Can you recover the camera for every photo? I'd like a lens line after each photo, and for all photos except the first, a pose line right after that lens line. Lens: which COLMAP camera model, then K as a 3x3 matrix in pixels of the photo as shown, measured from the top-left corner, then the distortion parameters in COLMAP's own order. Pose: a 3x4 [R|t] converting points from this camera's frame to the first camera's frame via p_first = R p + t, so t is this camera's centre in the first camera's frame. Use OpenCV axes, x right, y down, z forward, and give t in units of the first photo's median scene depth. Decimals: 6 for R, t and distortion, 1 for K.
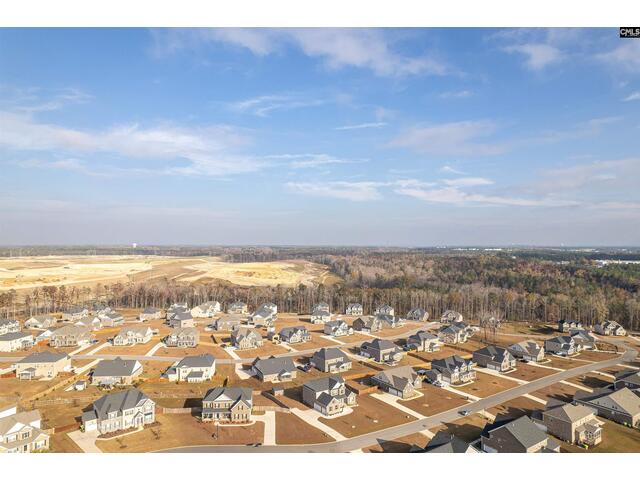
lens RADIAL K [[408.0, 0, 320.0], [0, 408.0, 240.0], [0, 0, 1]] dist [-0.039986, 0.002483]
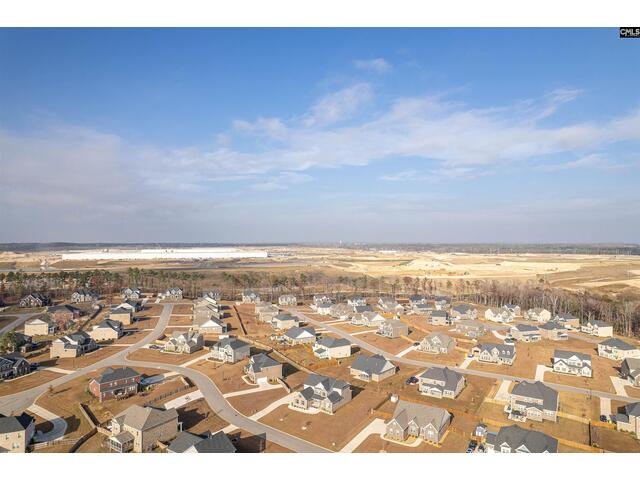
lens RADIAL K [[408.0, 0, 320.0], [0, 408.0, 240.0], [0, 0, 1]] dist [-0.039986, 0.002483]
pose [[0.370321, -0.013432, -0.928807, 0.234871], [0.017882, 0.999813, -0.007329, 0.001297], [0.928732, -0.013895, 0.370492, 0.151955]]
